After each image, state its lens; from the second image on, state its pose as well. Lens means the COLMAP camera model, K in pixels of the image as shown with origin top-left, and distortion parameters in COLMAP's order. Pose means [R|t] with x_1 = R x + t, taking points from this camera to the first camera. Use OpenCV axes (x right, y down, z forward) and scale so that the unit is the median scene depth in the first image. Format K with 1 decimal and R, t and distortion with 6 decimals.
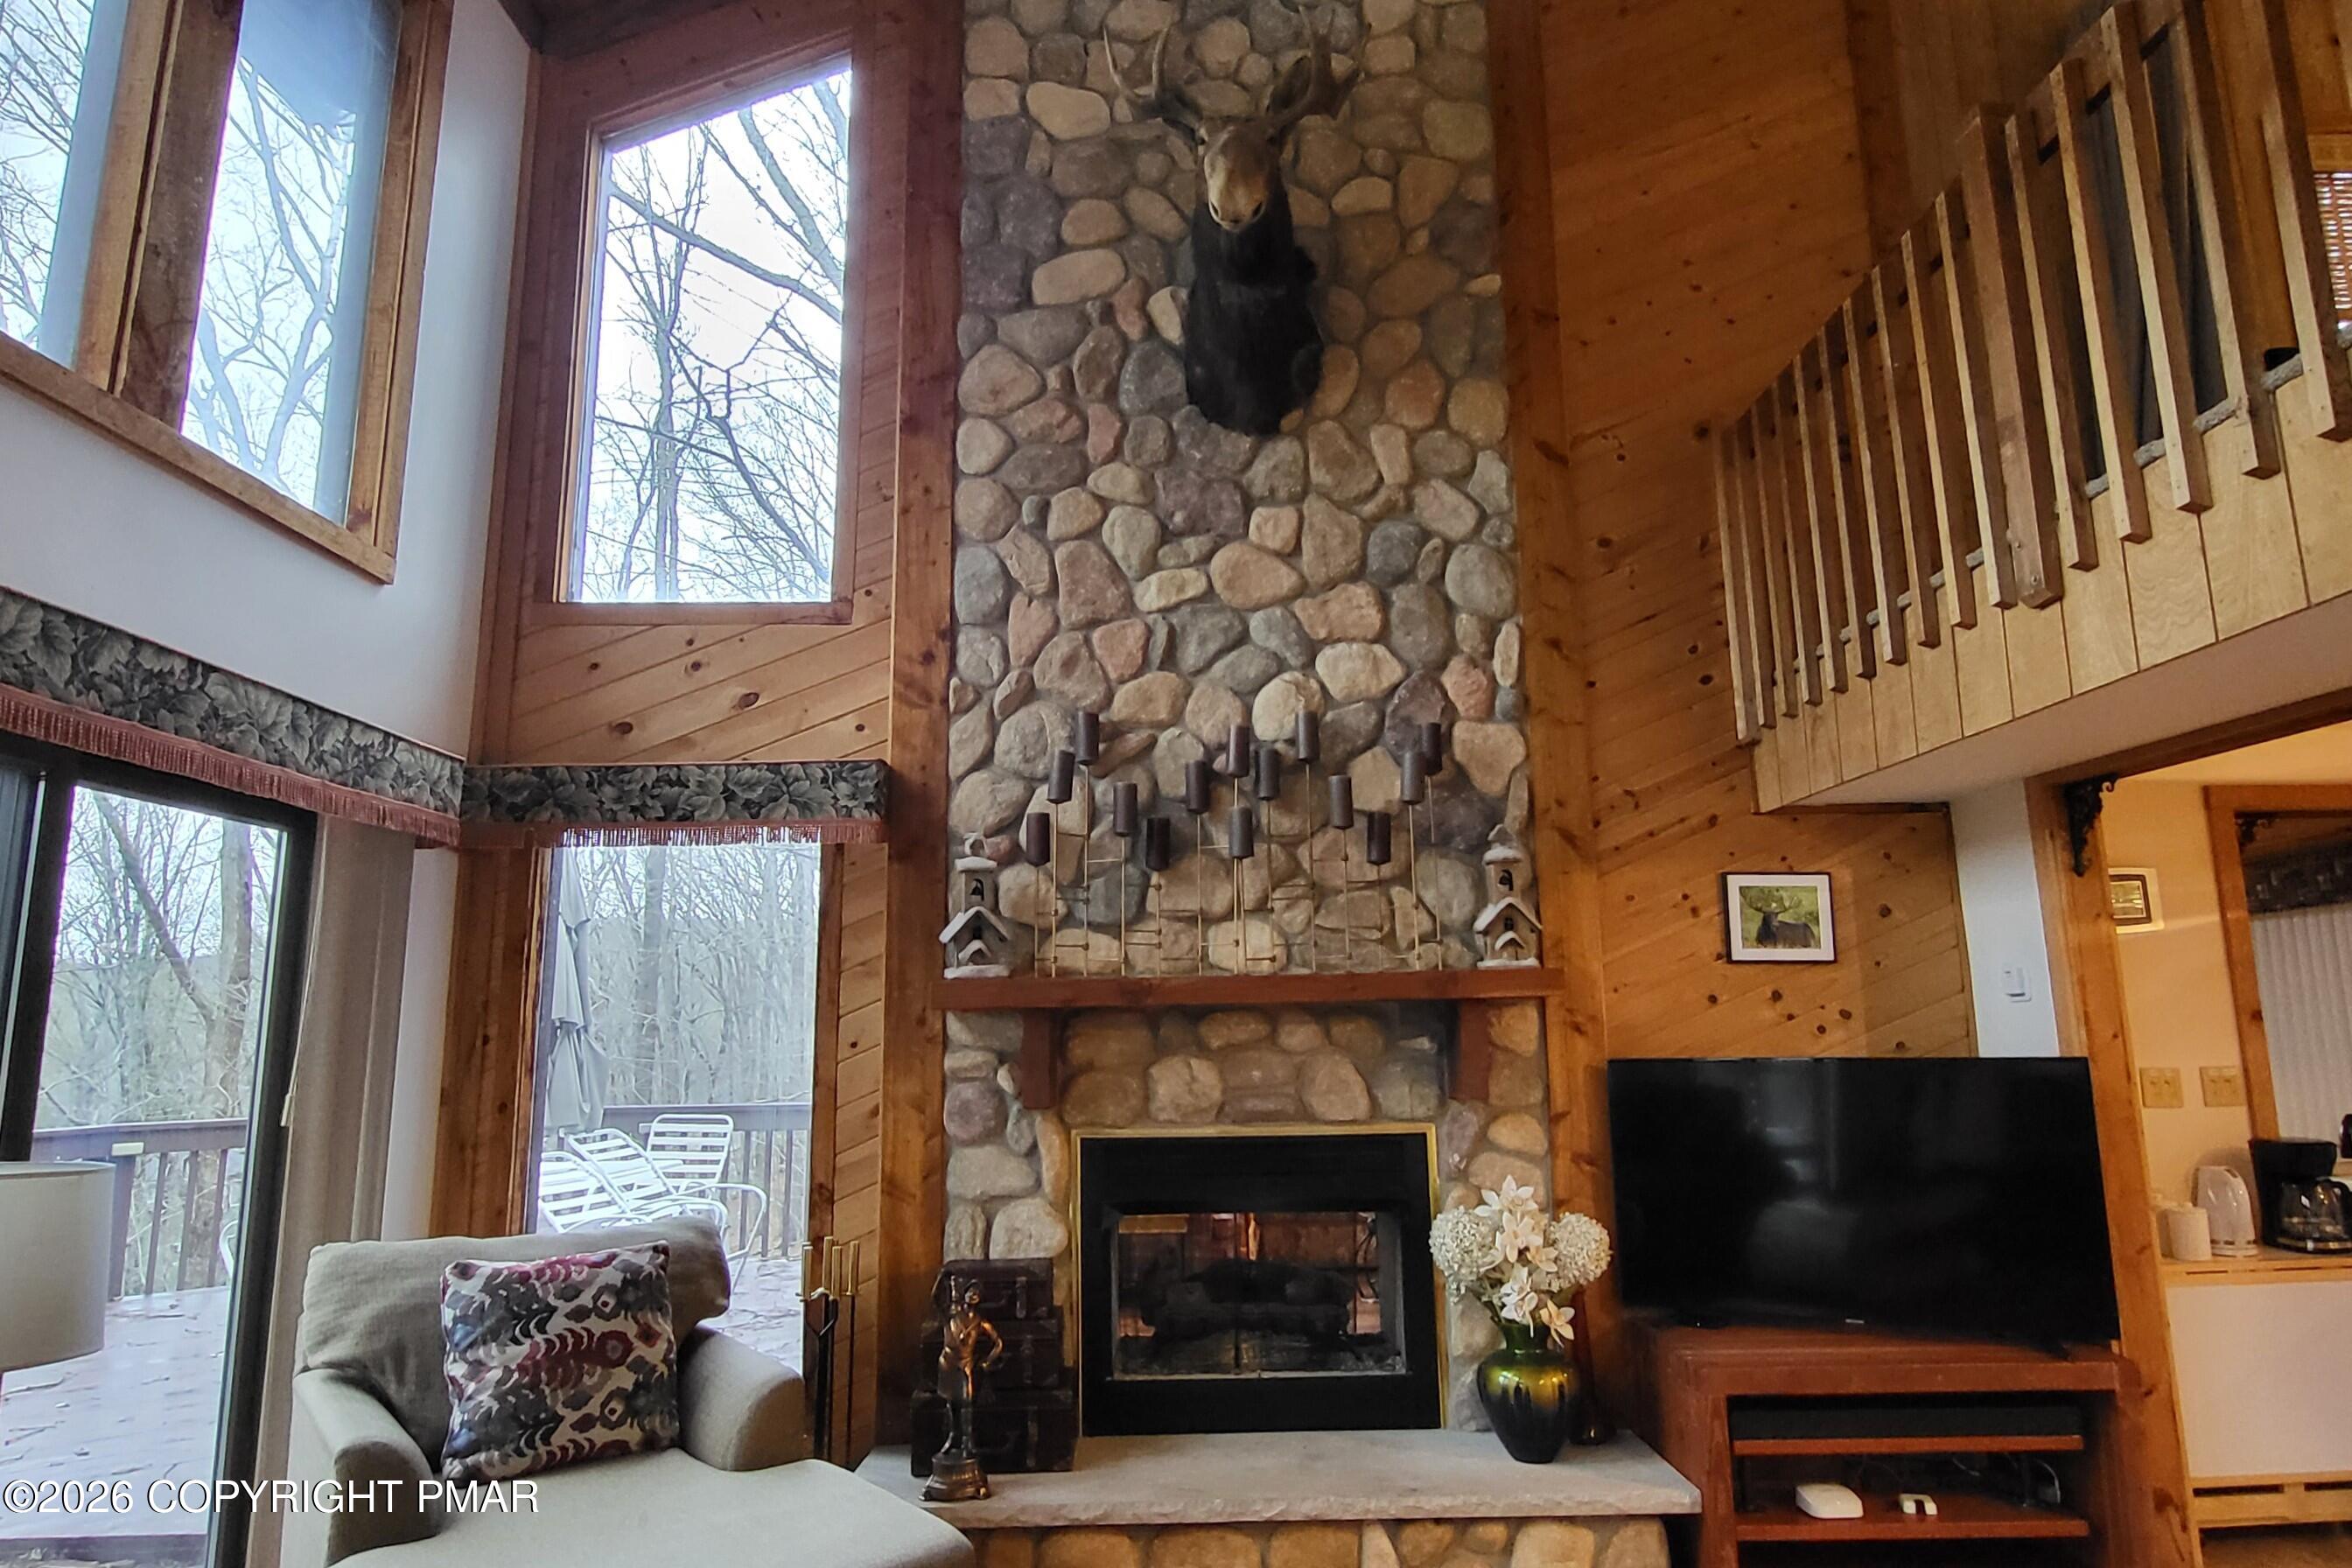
lens RADIAL K [[1373.2, 0, 1183.8], [0, 1373.2, 793.5], [0, 0, 1]] dist [0.000737, 0.001545]
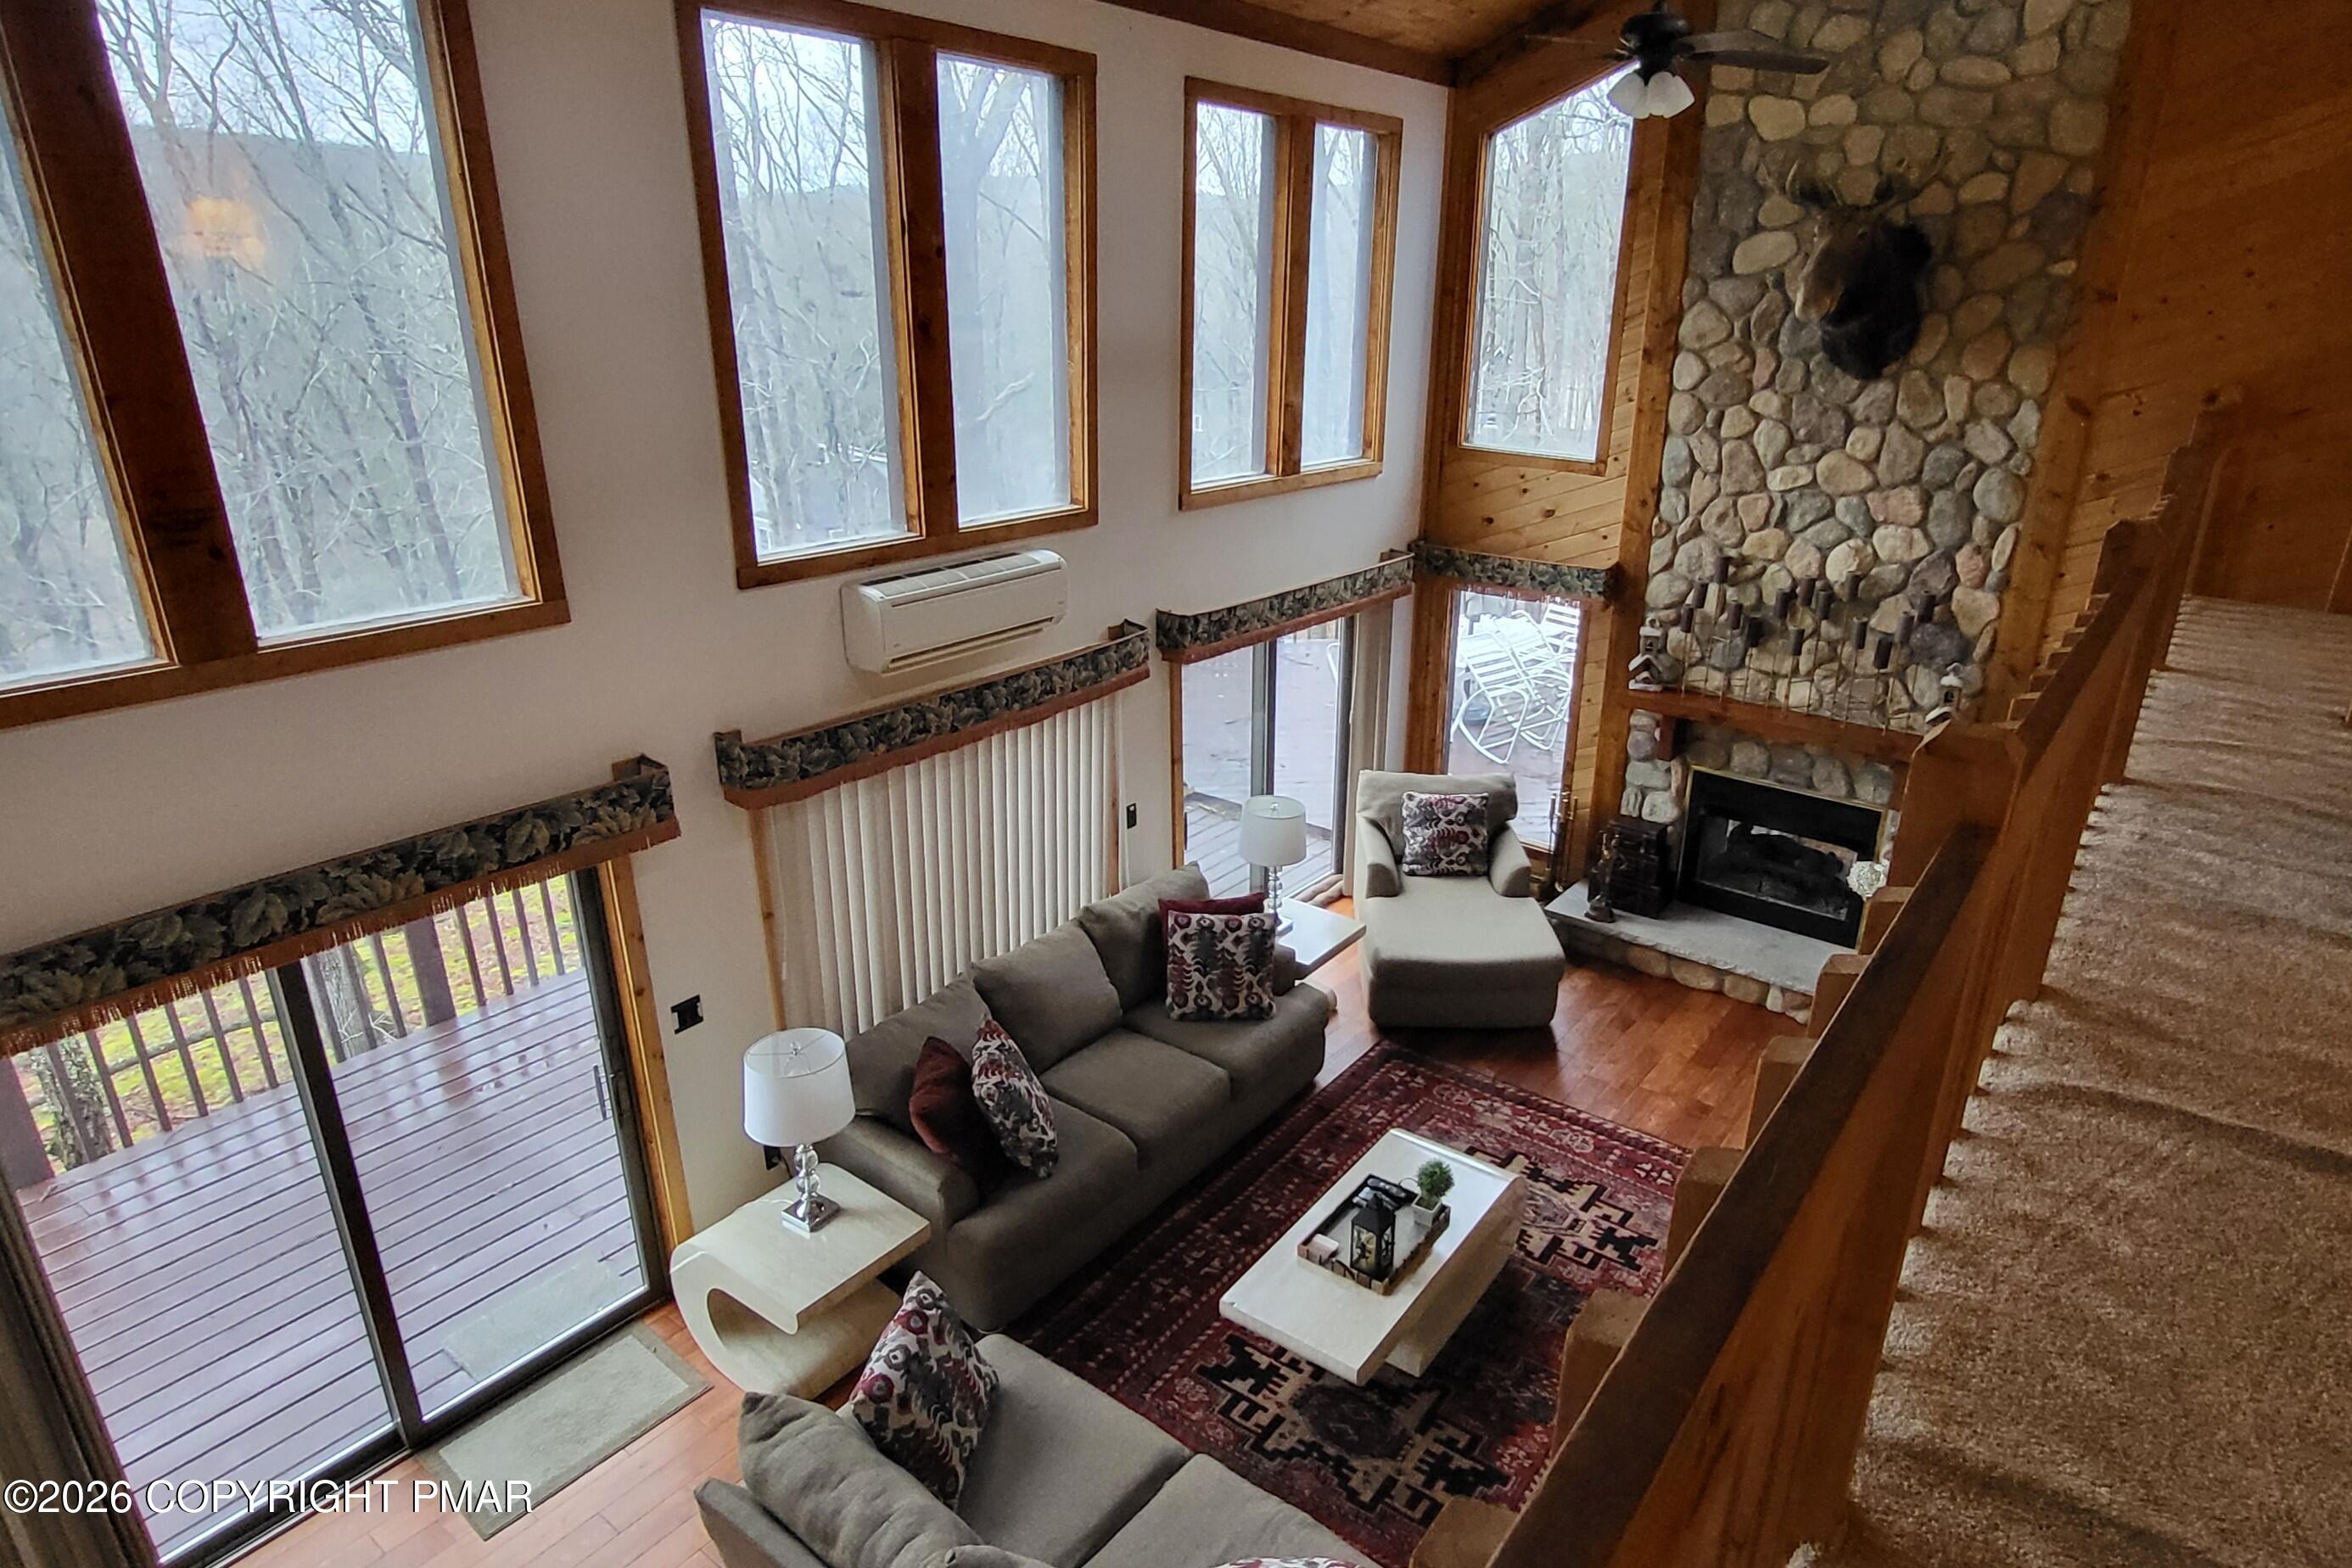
lens RADIAL K [[1331.4, 0, 1306.3], [0, 1331.4, 782.9], [0, 0, 1]] dist [-0.002411, -0.000917]
pose [[0.821822, 0.237411, -0.517923, 0.427169], [0.060006, 0.867922, 0.493063, -0.653584], [0.566575, -0.436288, 0.699032, -0.597181]]
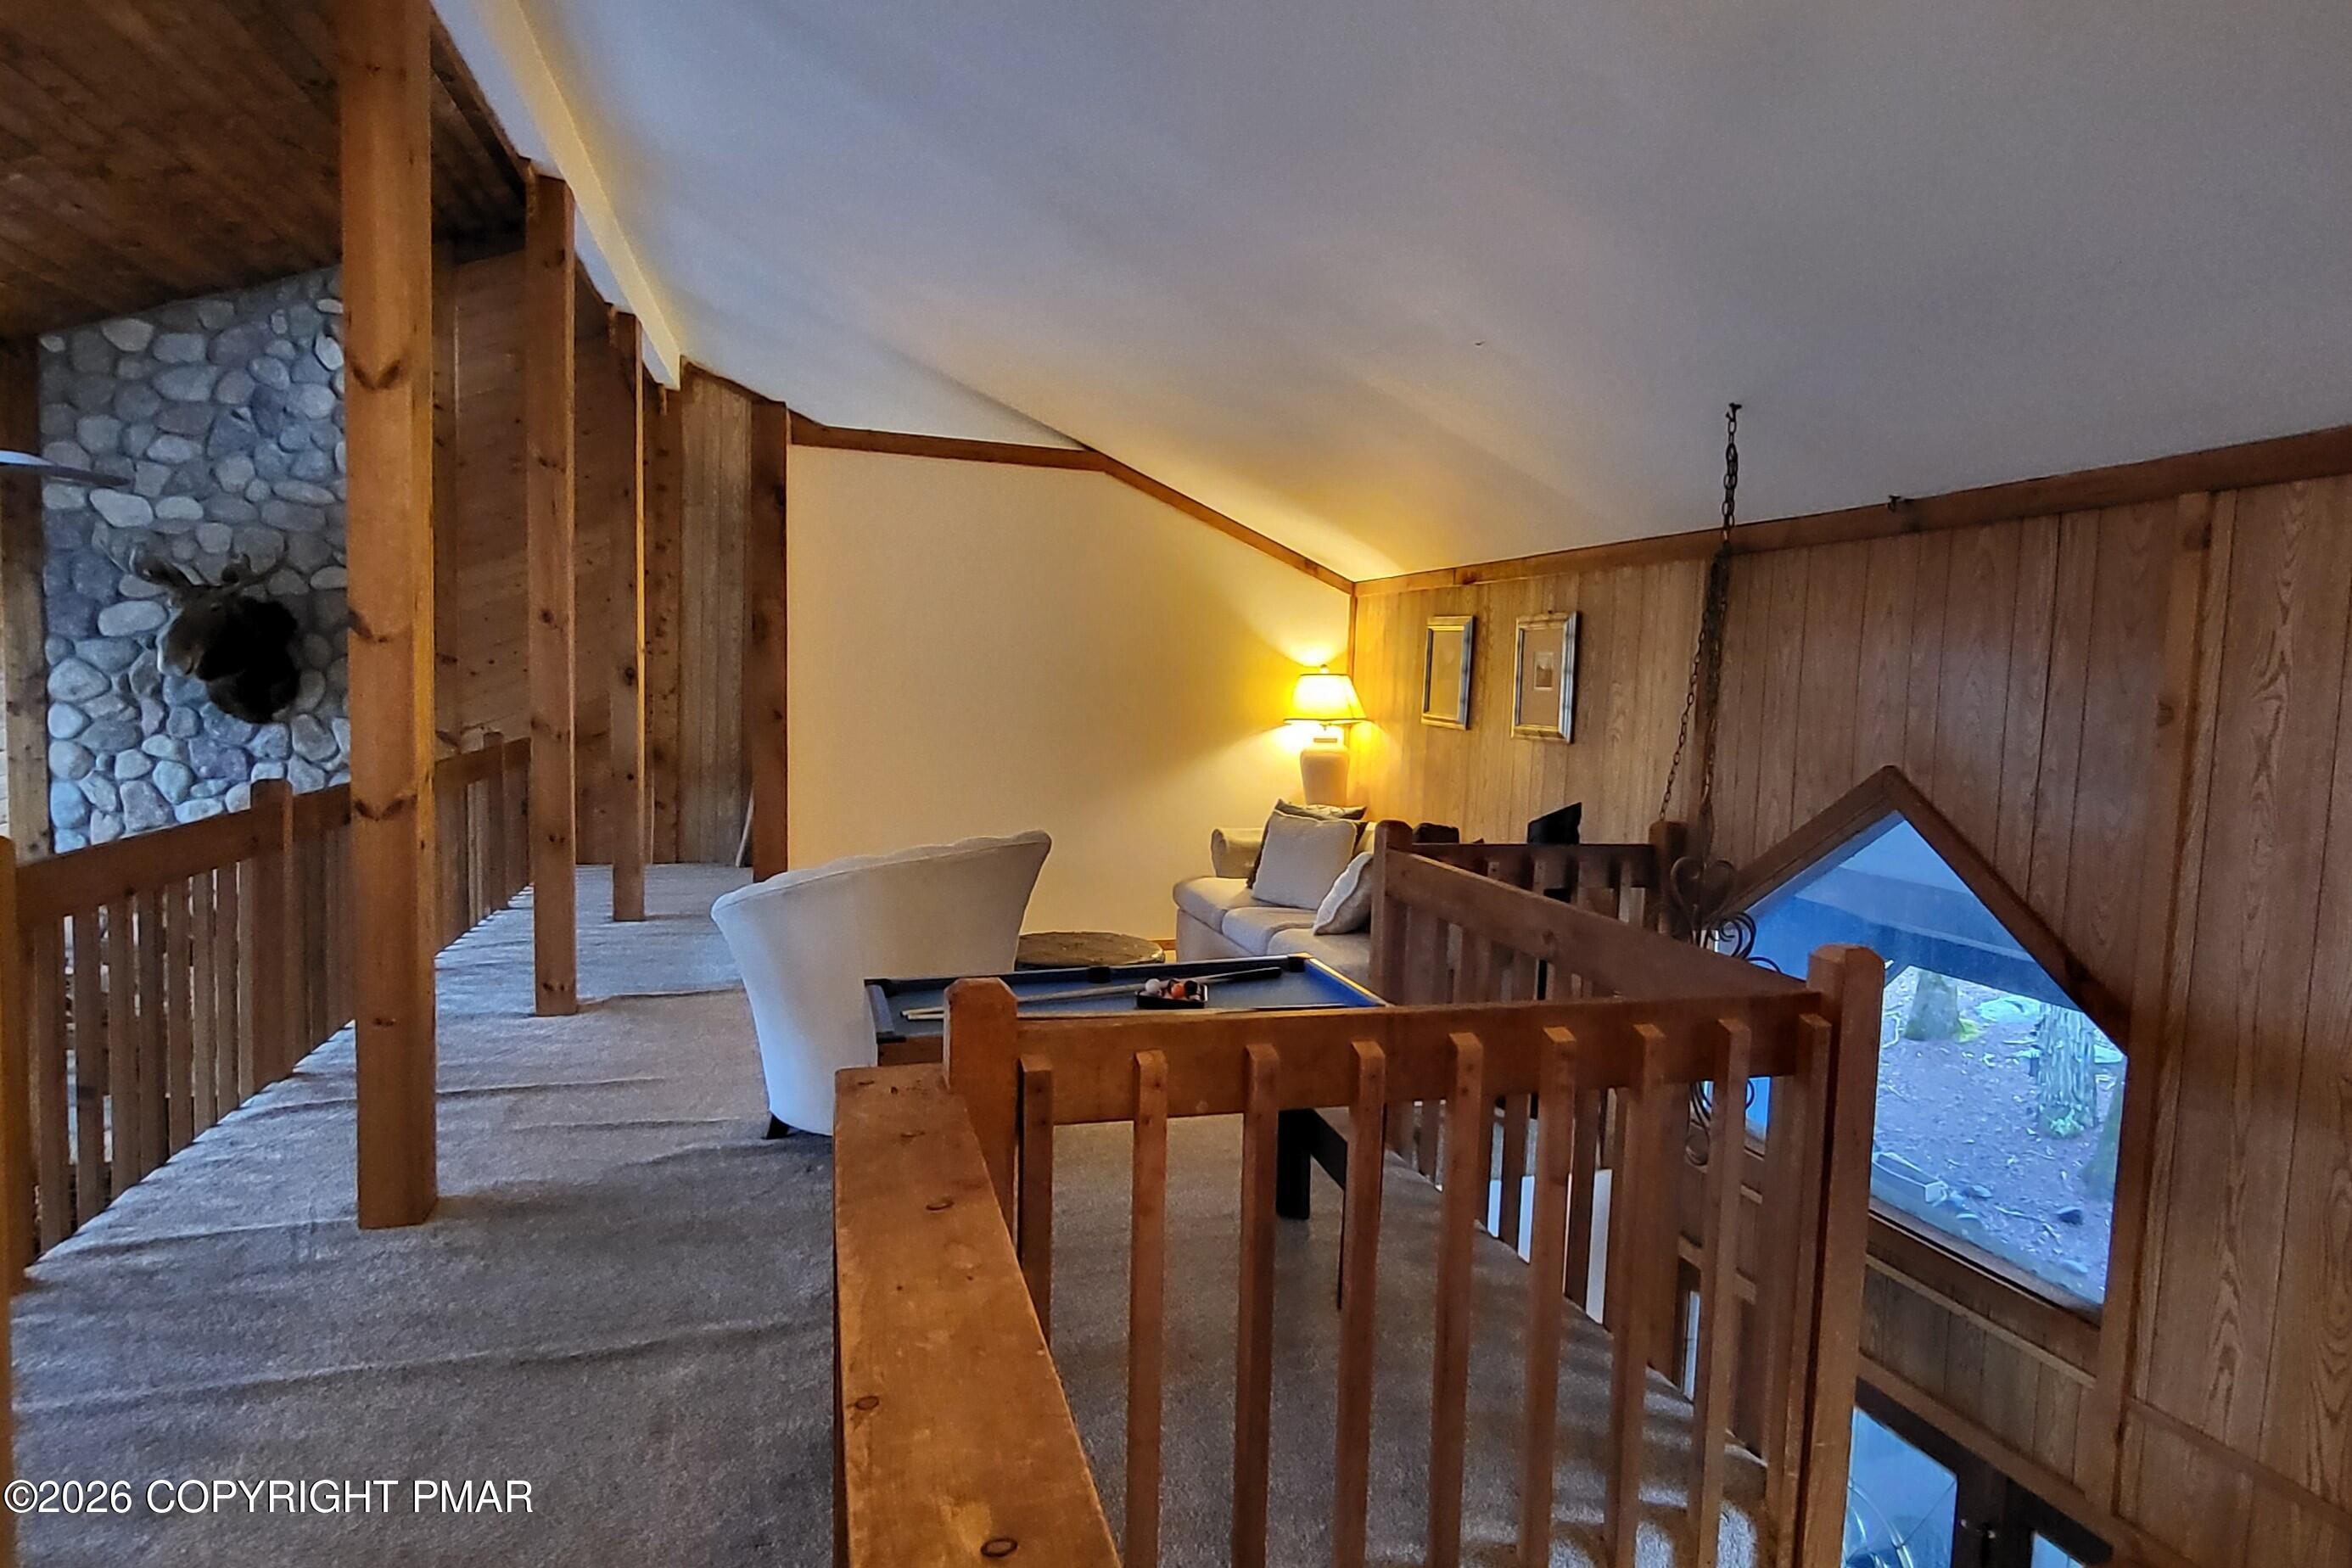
lens RADIAL K [[1330.7, 0, 1266.3], [0, 1330.7, 794.7], [0, 0, 1]] dist [0.003928, -0.001149]
pose [[0.944908, 0.025913, 0.326310, 0.754504], [-0.107528, 0.966114, 0.234652, -0.739594], [-0.309172, -0.256811, 0.915675, -1.057460]]
